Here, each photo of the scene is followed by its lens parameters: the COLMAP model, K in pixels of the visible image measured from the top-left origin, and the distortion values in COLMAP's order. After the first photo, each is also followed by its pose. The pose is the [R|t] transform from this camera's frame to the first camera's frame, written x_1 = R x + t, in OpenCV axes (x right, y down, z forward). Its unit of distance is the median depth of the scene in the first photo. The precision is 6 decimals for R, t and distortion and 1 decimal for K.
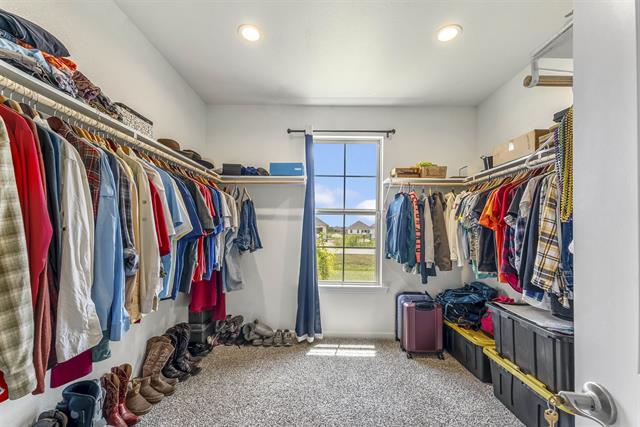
lens RADIAL K [[252.4, 0, 318.1], [0, 252.4, 217.0], [0, 0, 1]] dist [0.030771, -0.000084]
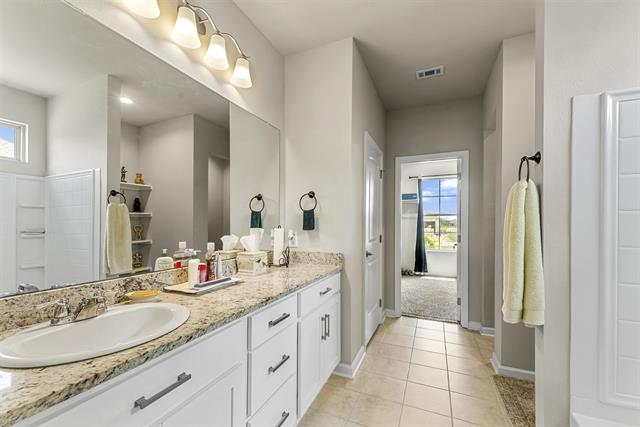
lens RADIAL K [[252.4, 0, 318.1], [0, 252.4, 217.0], [0, 0, 1]] dist [0.030771, -0.000084]
pose [[0.913810, -0.012694, -0.405944, 0.044288], [0.022273, 0.999574, 0.018882, -0.063703], [0.405531, -0.026297, 0.913703, -1.294646]]
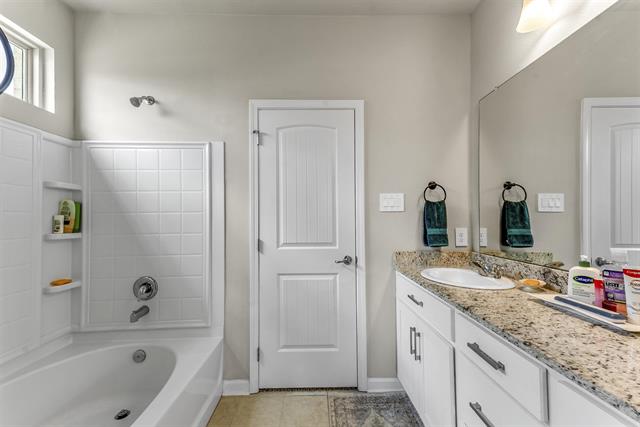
lens RADIAL K [[252.4, 0, 318.1], [0, 252.4, 217.0], [0, 0, 1]] dist [0.030771, -0.000084]
pose [[-0.999142, -0.008085, -0.040618, -0.099562], [-0.005787, 0.998393, -0.056381, 0.140449], [0.041009, -0.056097, -0.997583, 2.608079]]
